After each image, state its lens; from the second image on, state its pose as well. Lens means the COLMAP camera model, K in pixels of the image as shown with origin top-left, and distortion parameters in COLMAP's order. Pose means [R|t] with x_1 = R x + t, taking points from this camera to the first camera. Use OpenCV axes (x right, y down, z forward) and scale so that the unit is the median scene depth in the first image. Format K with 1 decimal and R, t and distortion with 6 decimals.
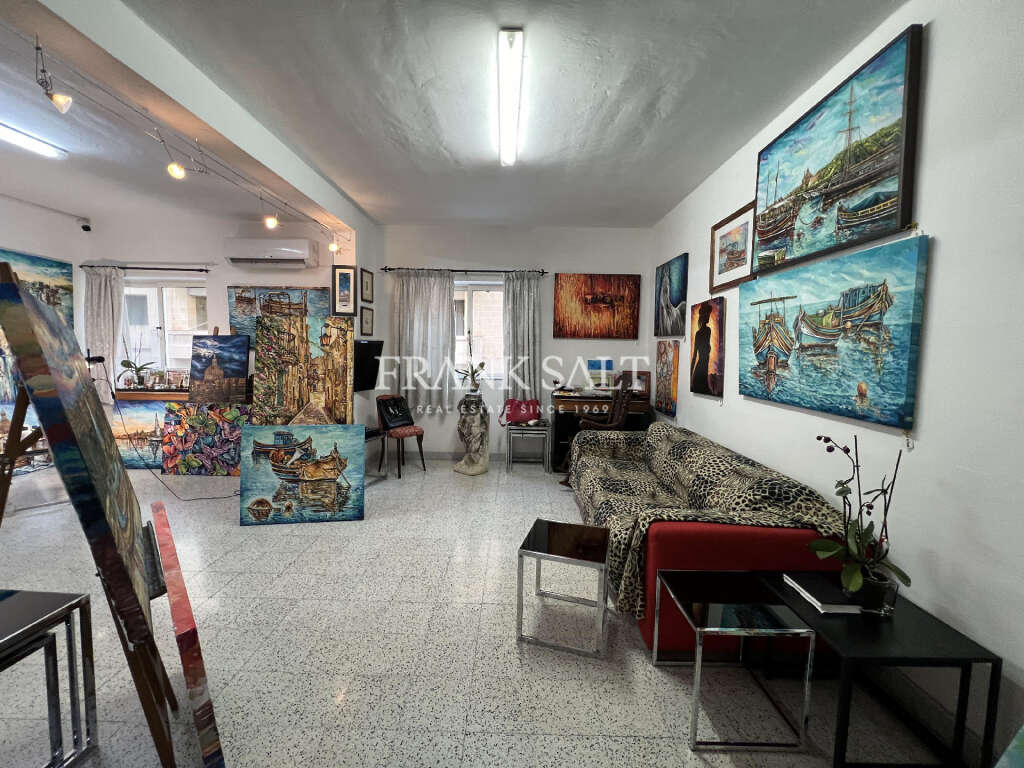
lens RADIAL K [[408.2, 0, 509.5], [0, 408.2, 381.2], [0, 0, 1]] dist [-0.000569, 0.000064]
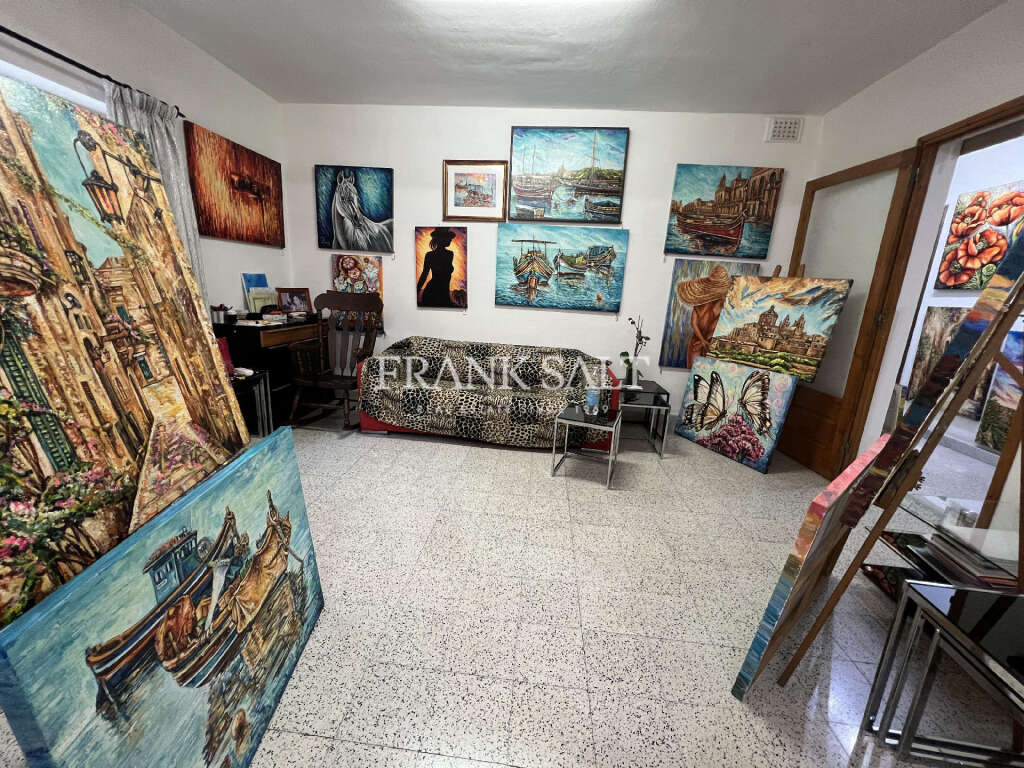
lens RADIAL K [[408.2, 0, 509.5], [0, 408.2, 381.2], [0, 0, 1]] dist [-0.000569, 0.000064]
pose [[0.075770, -0.239640, 0.967901, -0.741043], [0.027217, 0.970826, 0.238234, -0.038939], [-0.996754, 0.008292, 0.080082, 0.713808]]
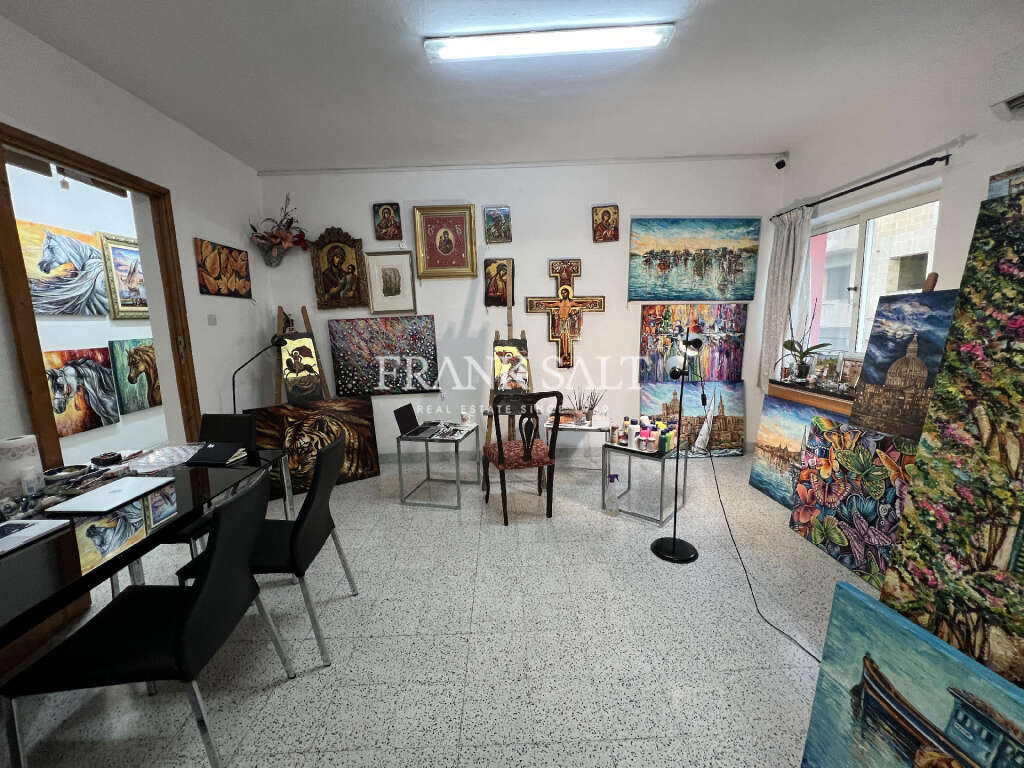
lens RADIAL K [[408.2, 0, 509.5], [0, 408.2, 381.2], [0, 0, 1]] dist [-0.000569, 0.000064]
pose [[0.036102, 0.126454, -0.991315, -0.358041], [-0.051706, 0.990870, 0.124514, -0.061485], [0.998010, 0.046762, 0.042311, 0.690558]]
